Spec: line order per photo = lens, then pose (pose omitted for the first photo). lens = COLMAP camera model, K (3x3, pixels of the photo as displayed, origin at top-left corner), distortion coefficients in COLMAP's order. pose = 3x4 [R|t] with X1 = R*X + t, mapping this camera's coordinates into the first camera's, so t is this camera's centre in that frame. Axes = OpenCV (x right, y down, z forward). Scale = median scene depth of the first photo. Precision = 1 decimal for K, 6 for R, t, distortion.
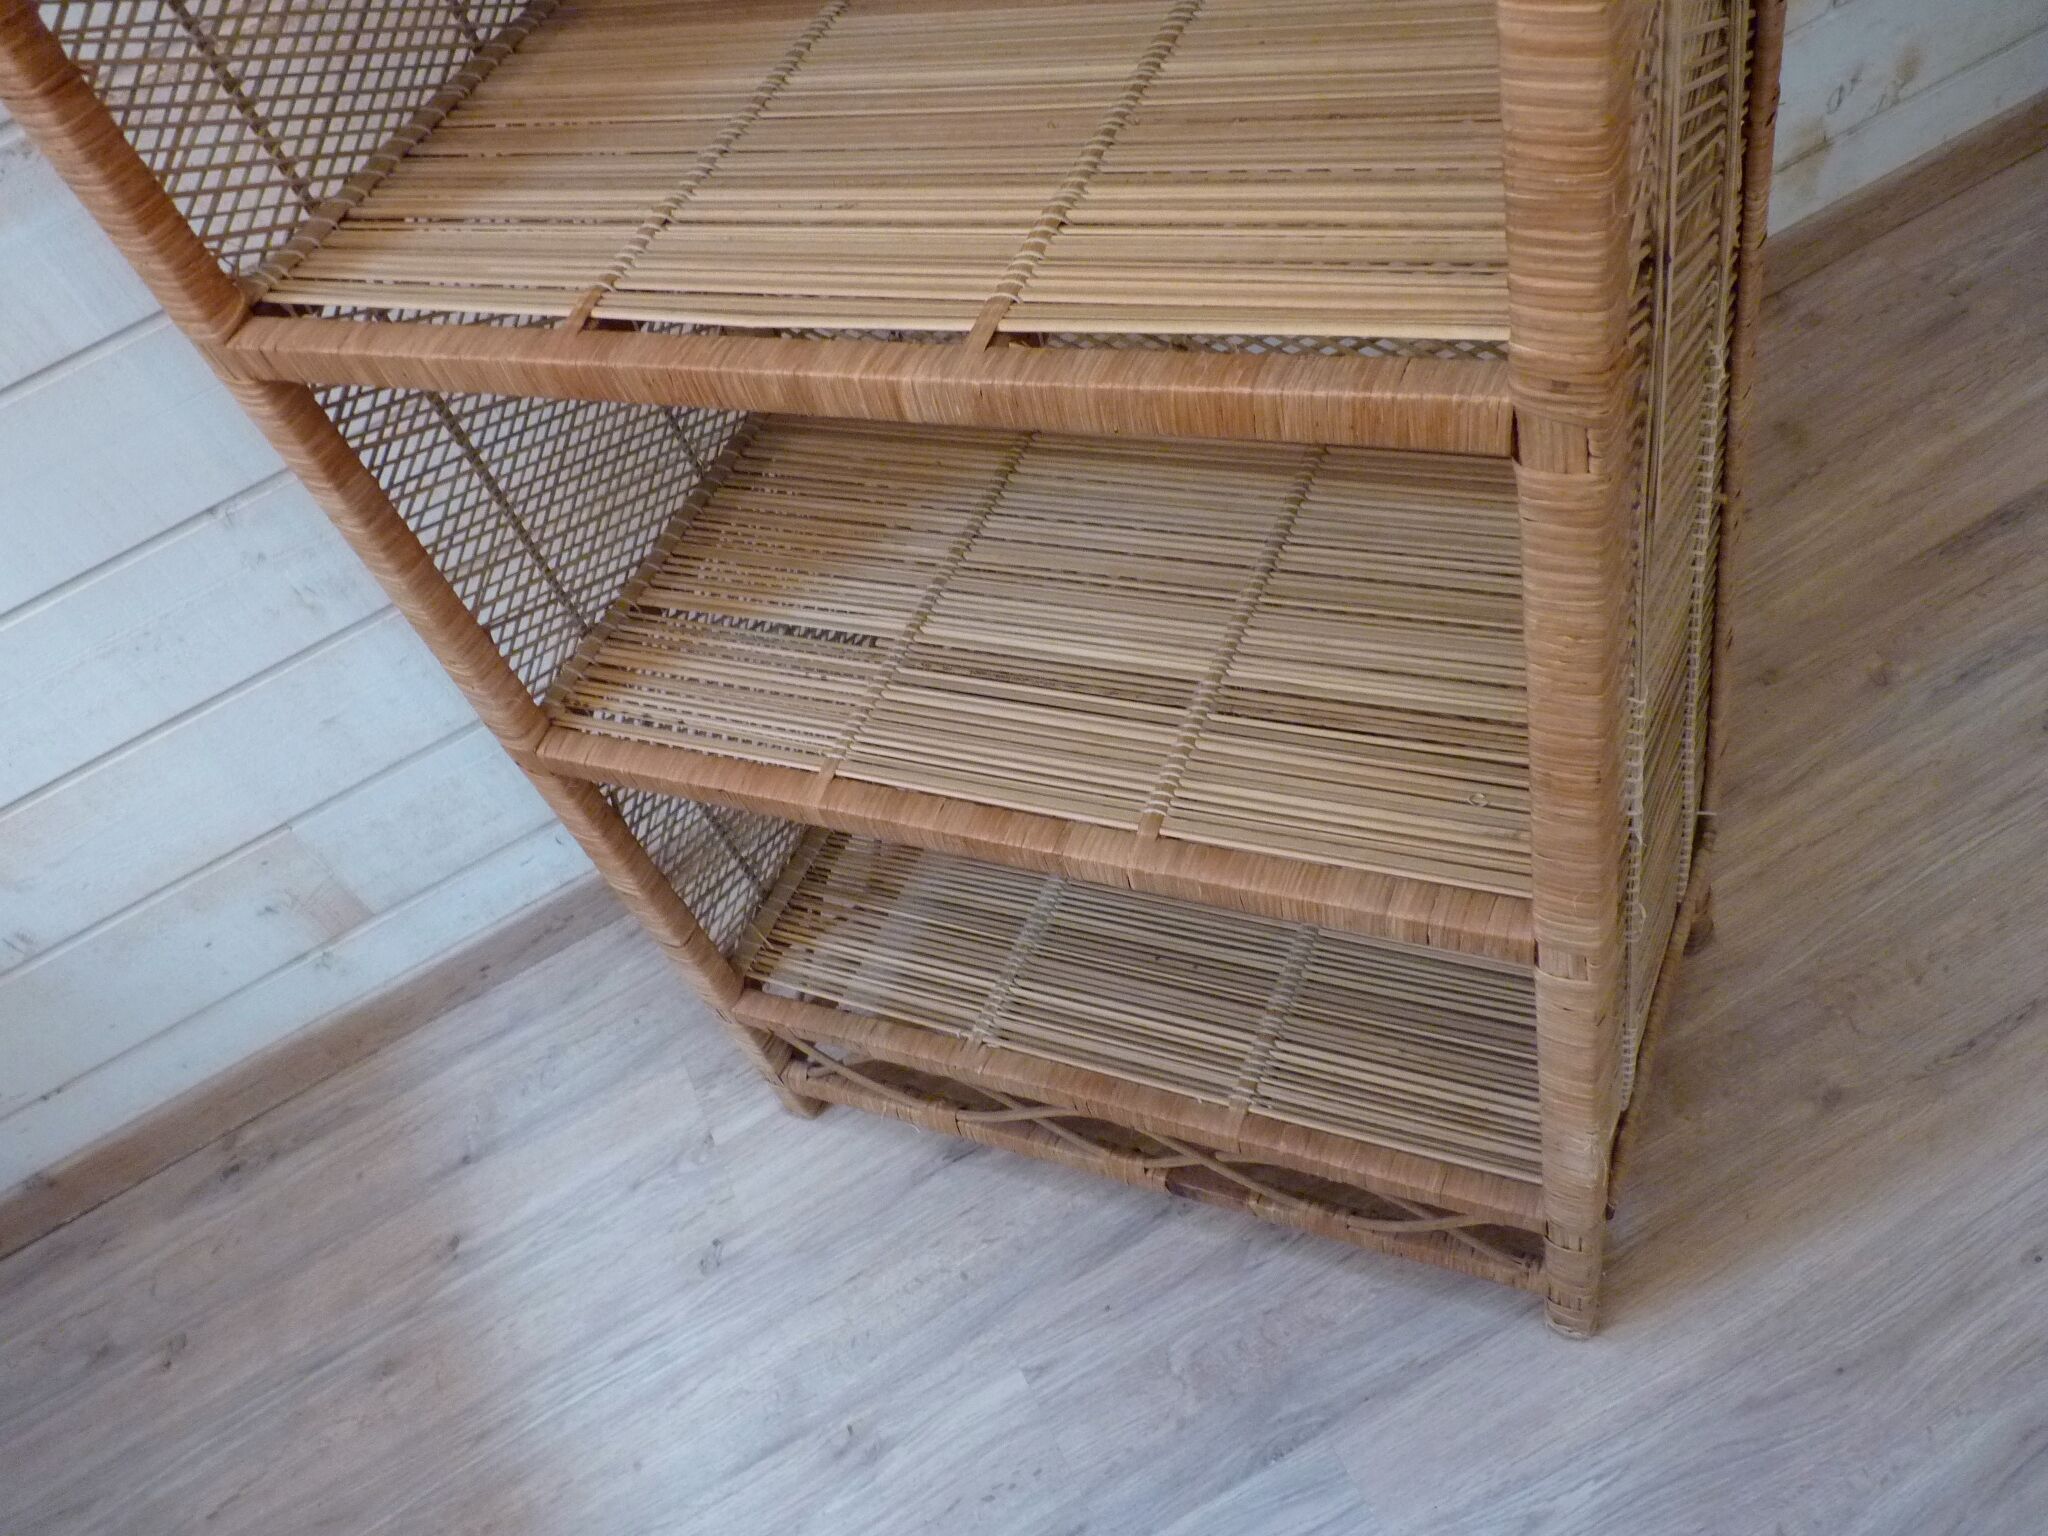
lens RADIAL K [[1653.6, 0, 1024.0], [0, 1653.6, 768.0], [0, 0, 1]] dist [-0.025481, -0.002945]
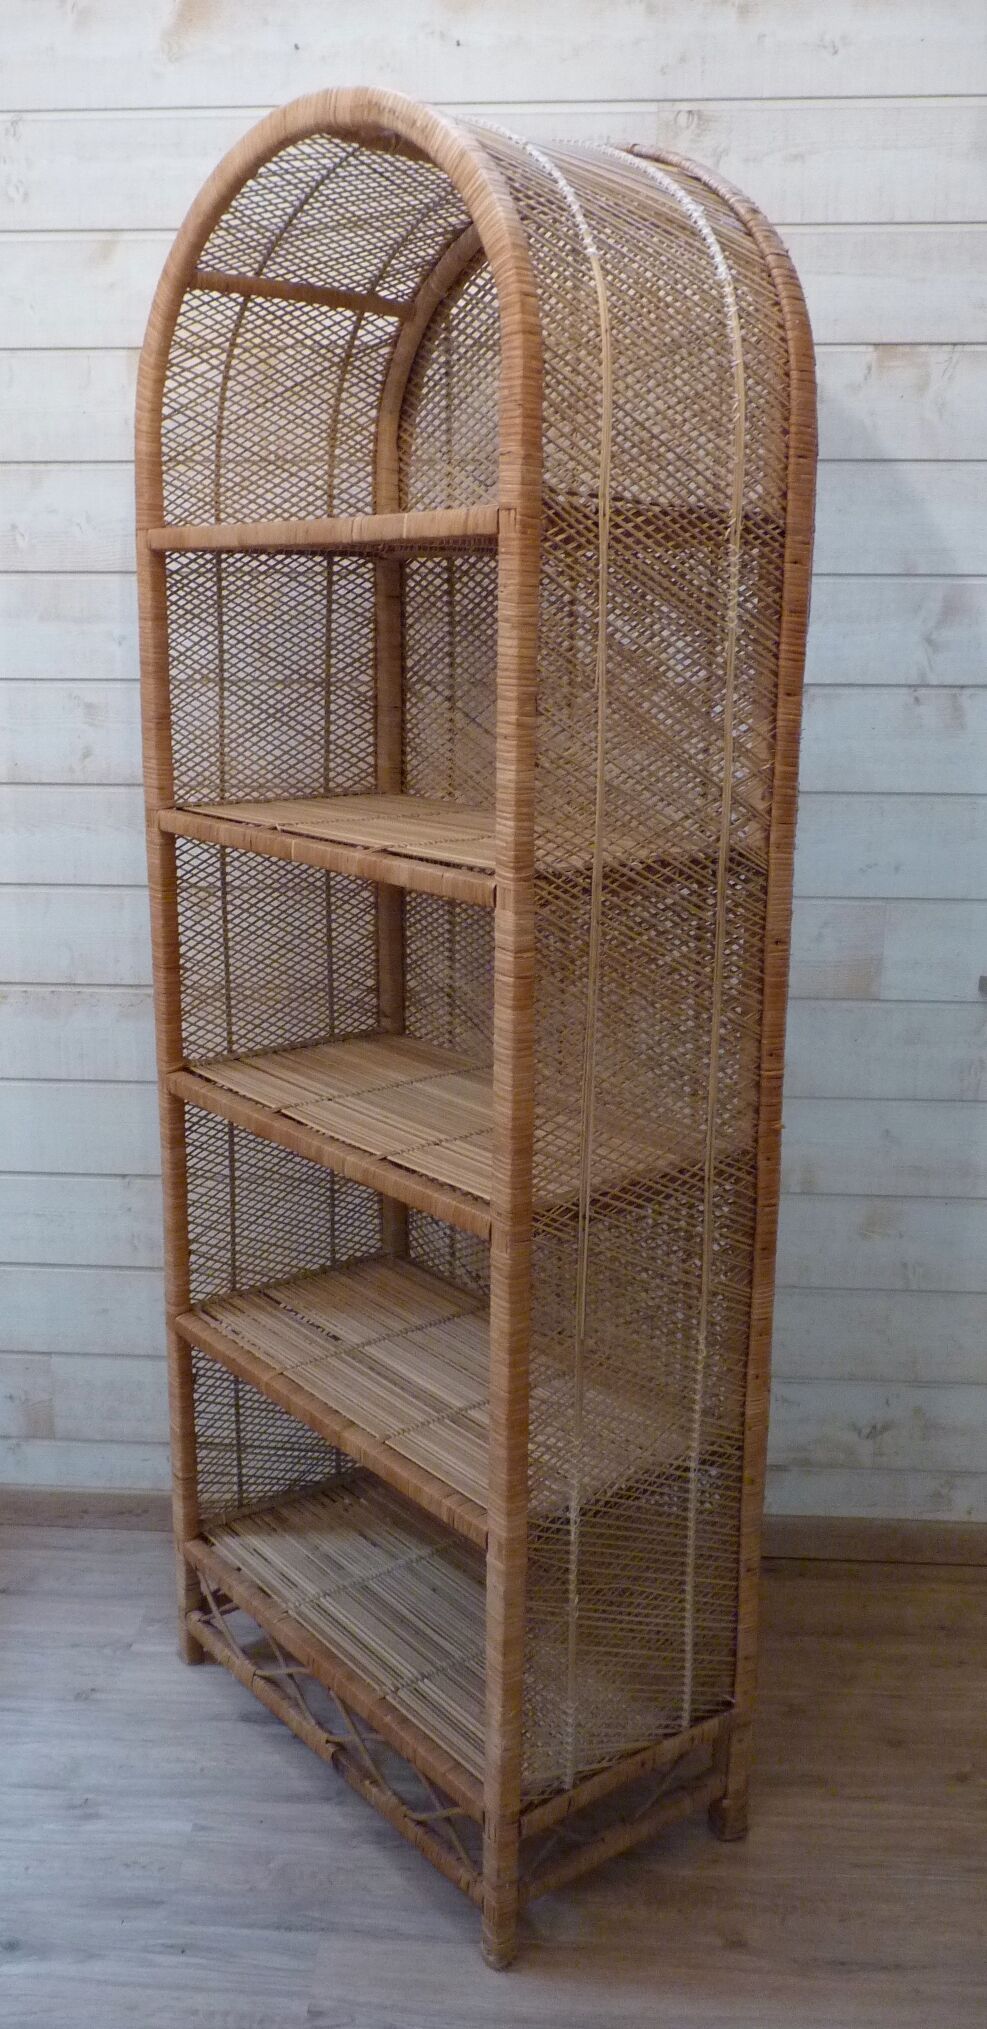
lens RADIAL K [[1524.3, 0, 431.6], [0, 1524.3, 981.7], [0, 0, 1]] dist [0.001925, 0.002944]
pose [[0.849260, 0.361956, -0.384377, 0.496726], [-0.513284, 0.736557, -0.440481, 0.323742], [0.123681, 0.571377, 0.811315, -0.655105]]
